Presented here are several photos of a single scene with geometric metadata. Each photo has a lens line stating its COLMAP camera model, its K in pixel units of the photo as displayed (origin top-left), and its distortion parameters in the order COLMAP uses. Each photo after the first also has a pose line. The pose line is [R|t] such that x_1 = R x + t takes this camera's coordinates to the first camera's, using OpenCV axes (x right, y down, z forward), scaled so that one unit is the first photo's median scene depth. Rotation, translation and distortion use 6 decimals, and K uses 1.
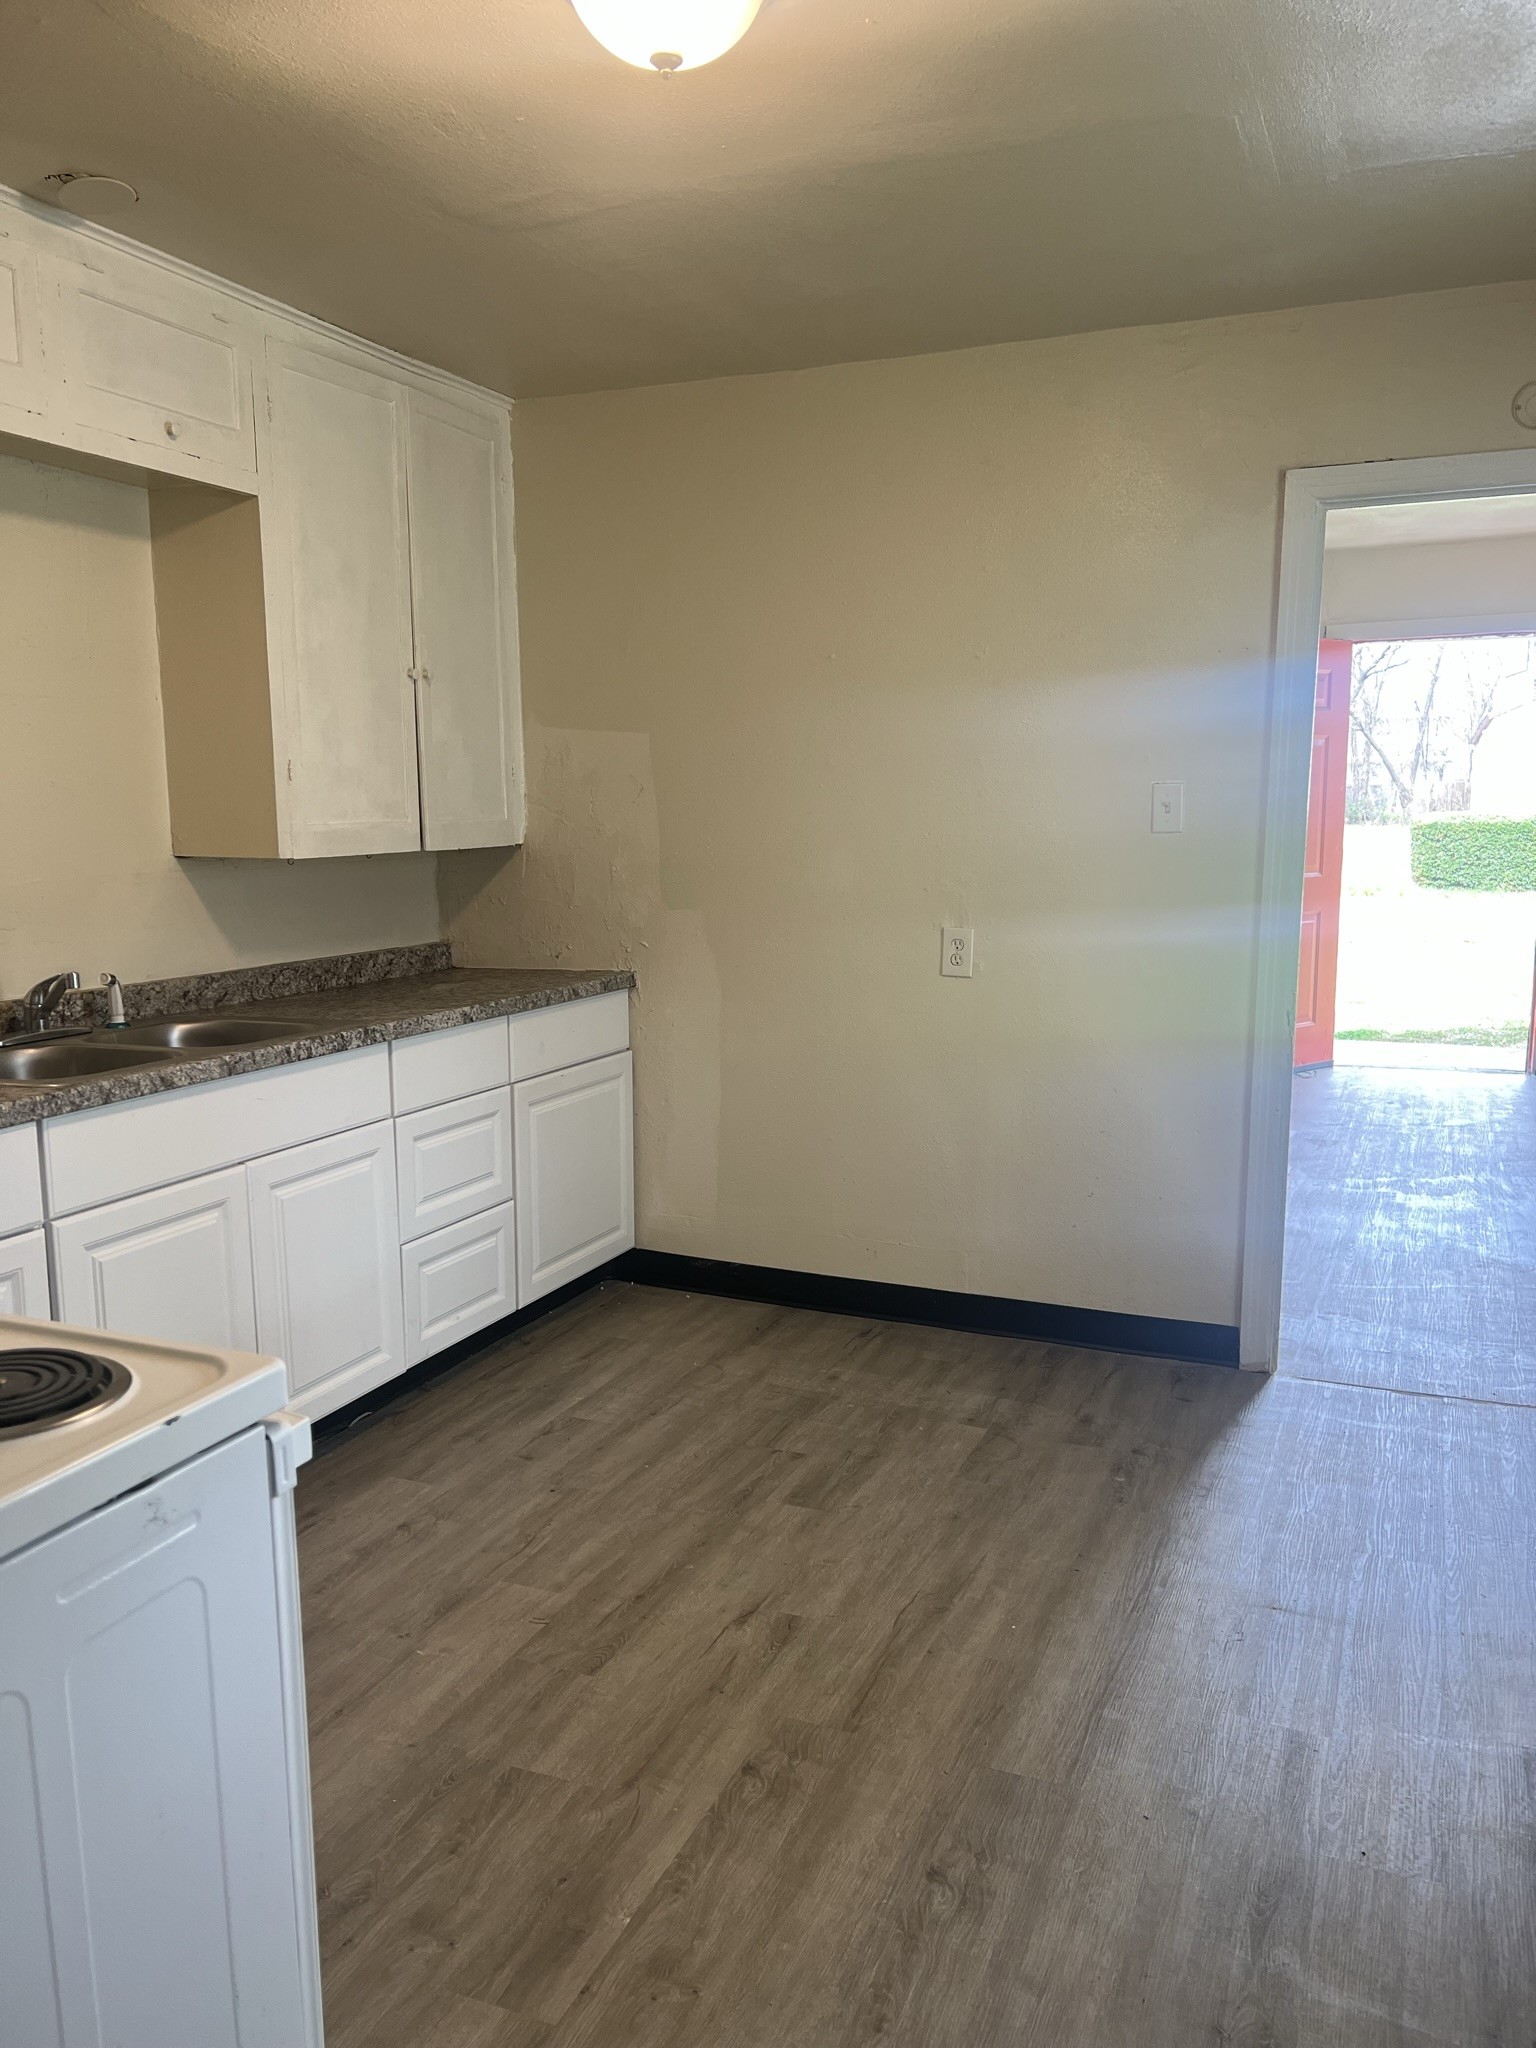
lens RADIAL K [[1542.4, 0, 772.6], [0, 1542.4, 1035.0], [0, 0, 1]] dist [0.051014, -0.015904]
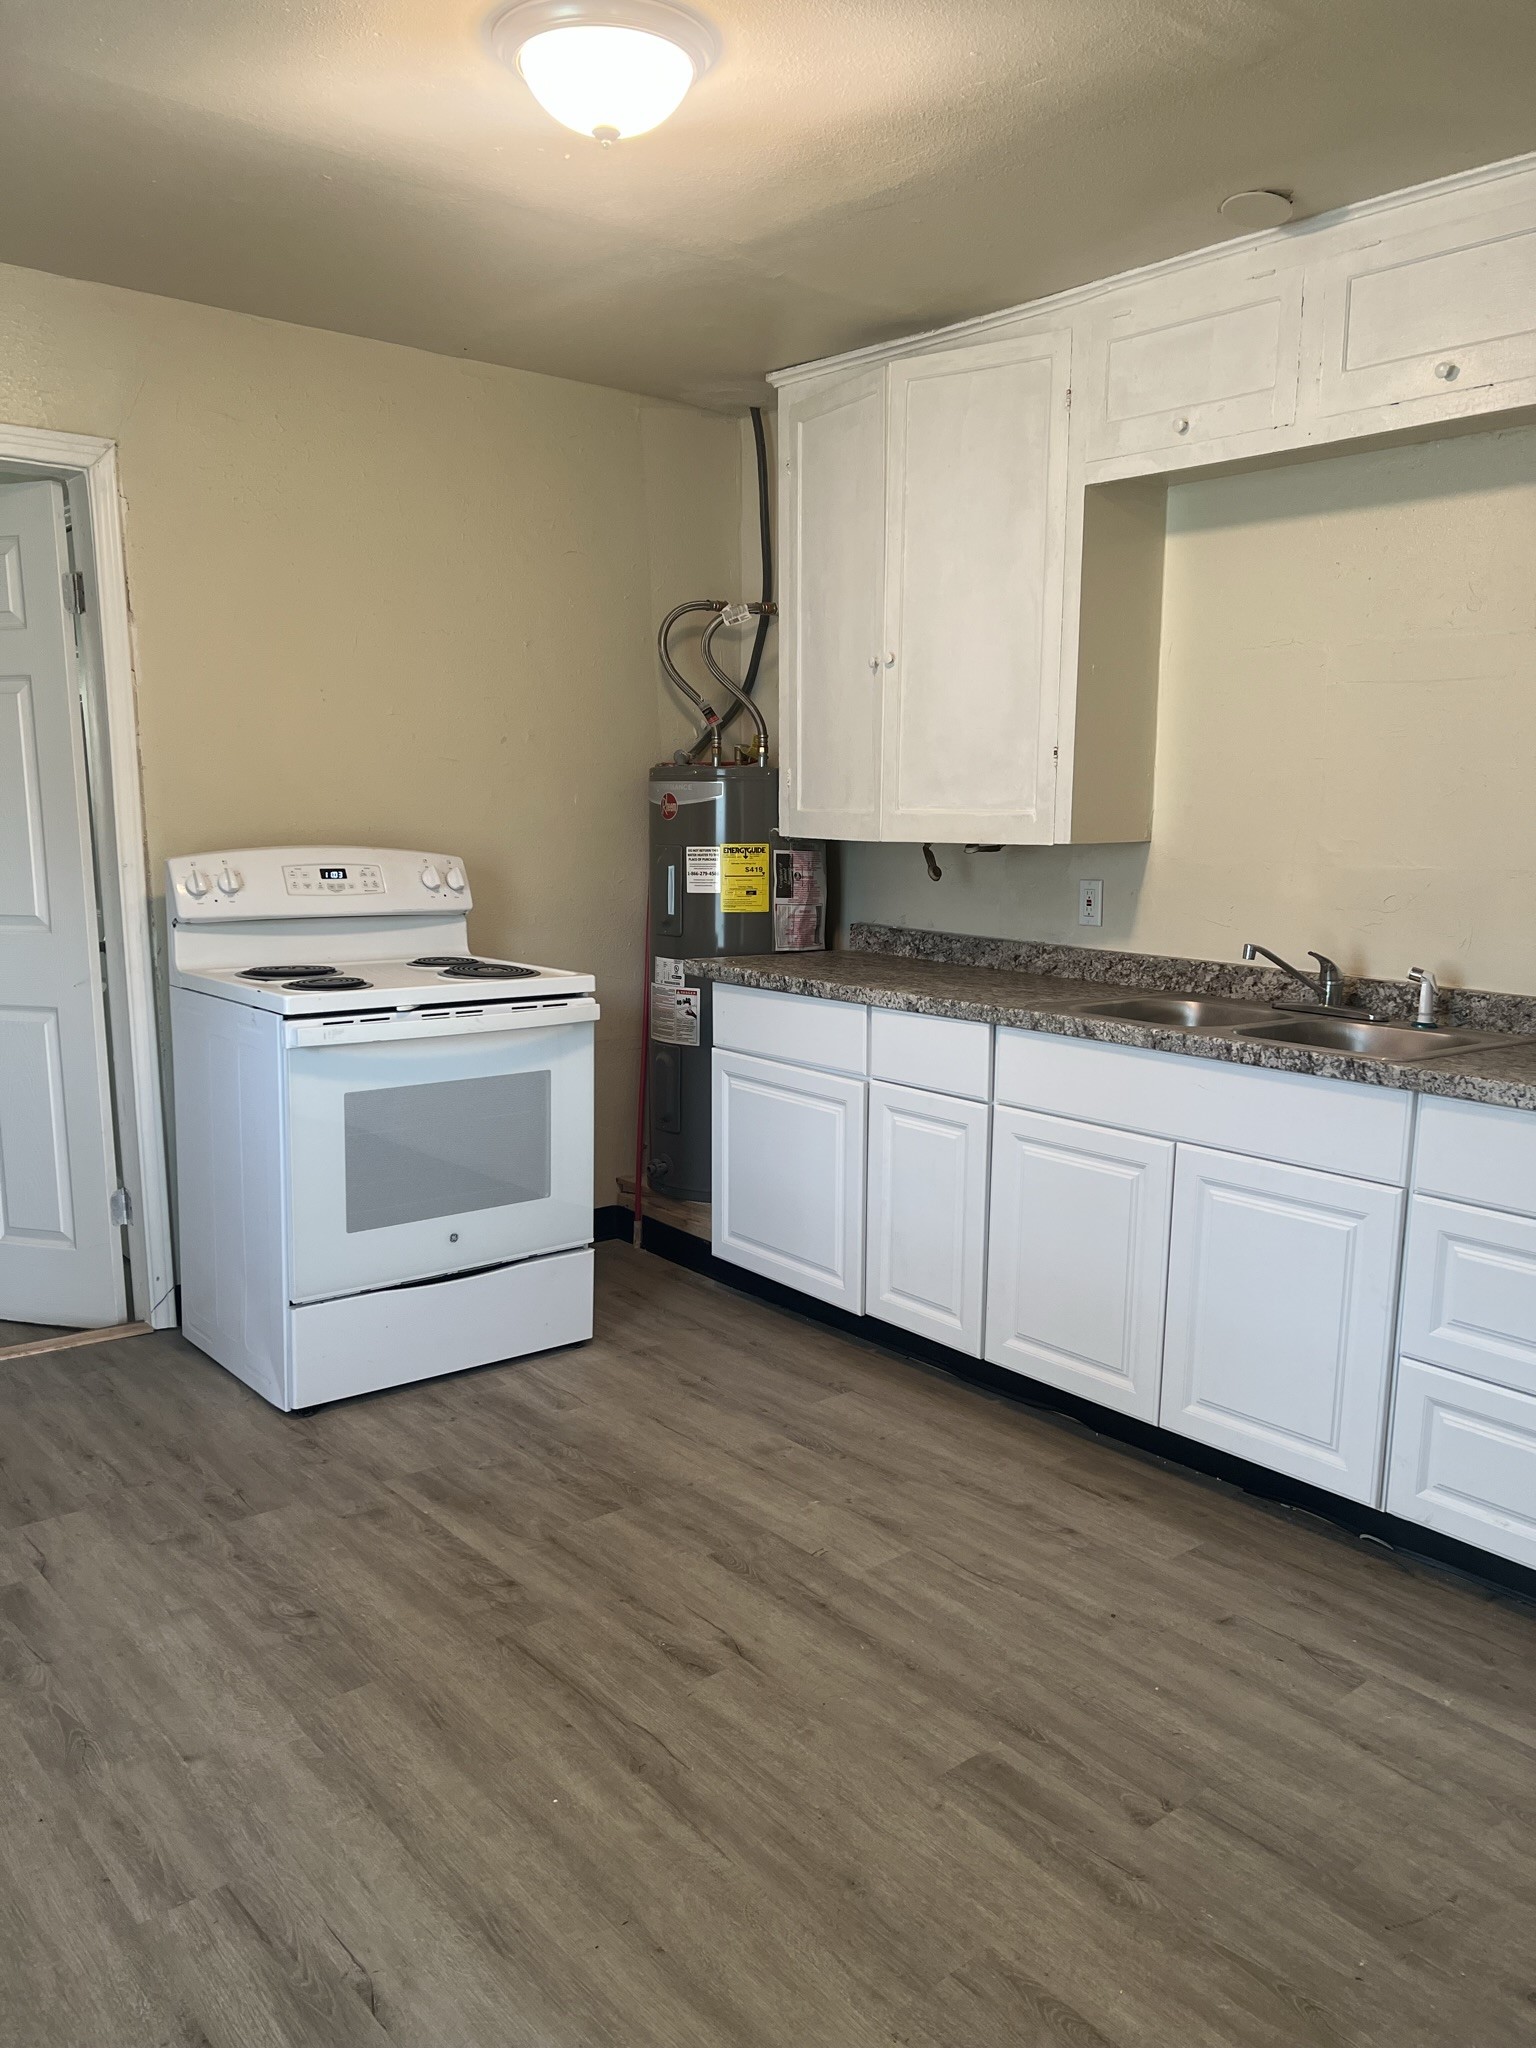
lens RADIAL K [[1542.4, 0, 748.1], [0, 1542.4, 1028.3], [0, 0, 1]] dist [0.051014, -0.015904]
pose [[-0.448275, 0.133854, -0.883817, 0.732716], [-0.143451, 0.965138, 0.218929, -0.186688], [0.882310, 0.224925, -0.413446, 1.265821]]
